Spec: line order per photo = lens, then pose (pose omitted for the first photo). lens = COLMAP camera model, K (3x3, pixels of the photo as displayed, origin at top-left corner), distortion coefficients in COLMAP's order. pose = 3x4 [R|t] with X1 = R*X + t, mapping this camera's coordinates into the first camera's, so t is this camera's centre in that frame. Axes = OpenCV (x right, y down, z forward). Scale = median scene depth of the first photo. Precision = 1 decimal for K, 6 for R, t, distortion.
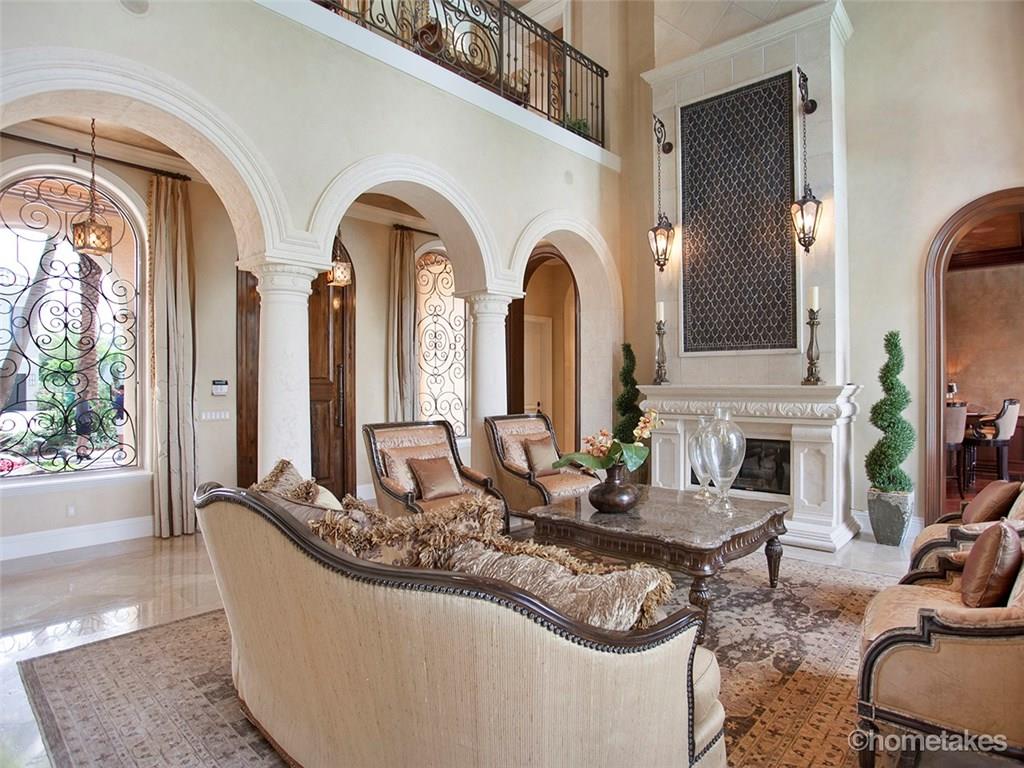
lens RADIAL K [[584.6, 0, 512.9], [0, 584.6, 386.4], [0, 0, 1]] dist [-0.035225, 0.013545]
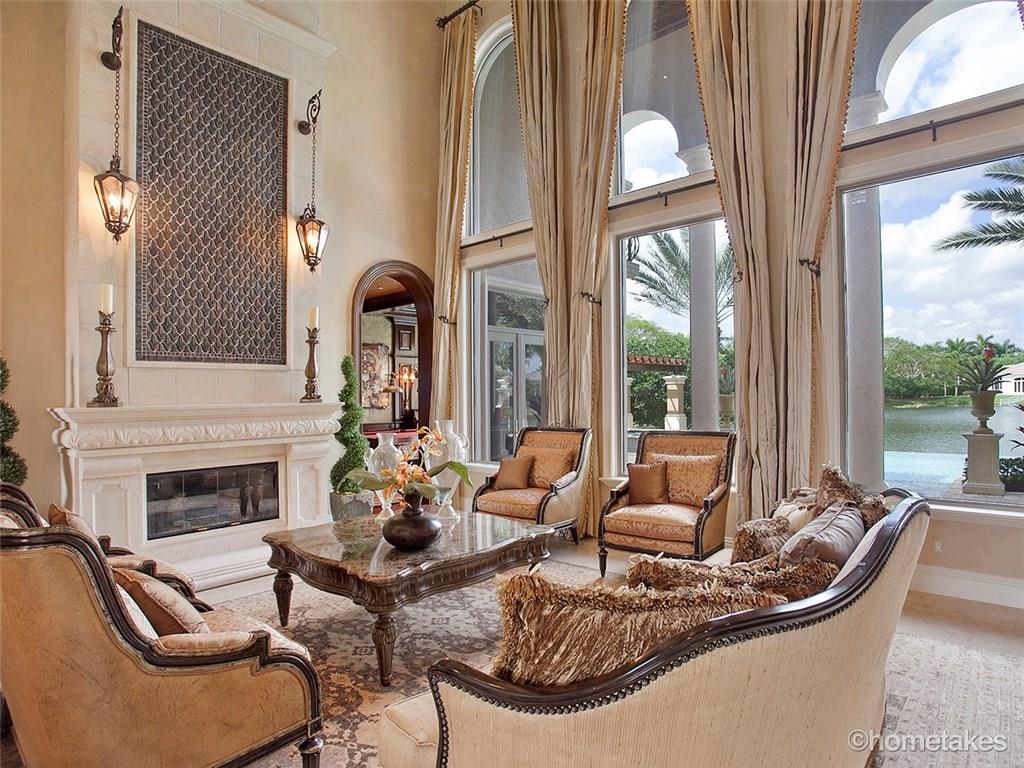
lens RADIAL K [[584.6, 0, 512.0], [0, 584.6, 404.7], [0, 0, 1]] dist [-0.035225, 0.013545]
pose [[0.000389, -0.012767, 0.999918, -0.473245], [0.023973, 0.999631, 0.012754, -0.002684], [-0.999713, 0.023966, 0.000695, 0.604910]]
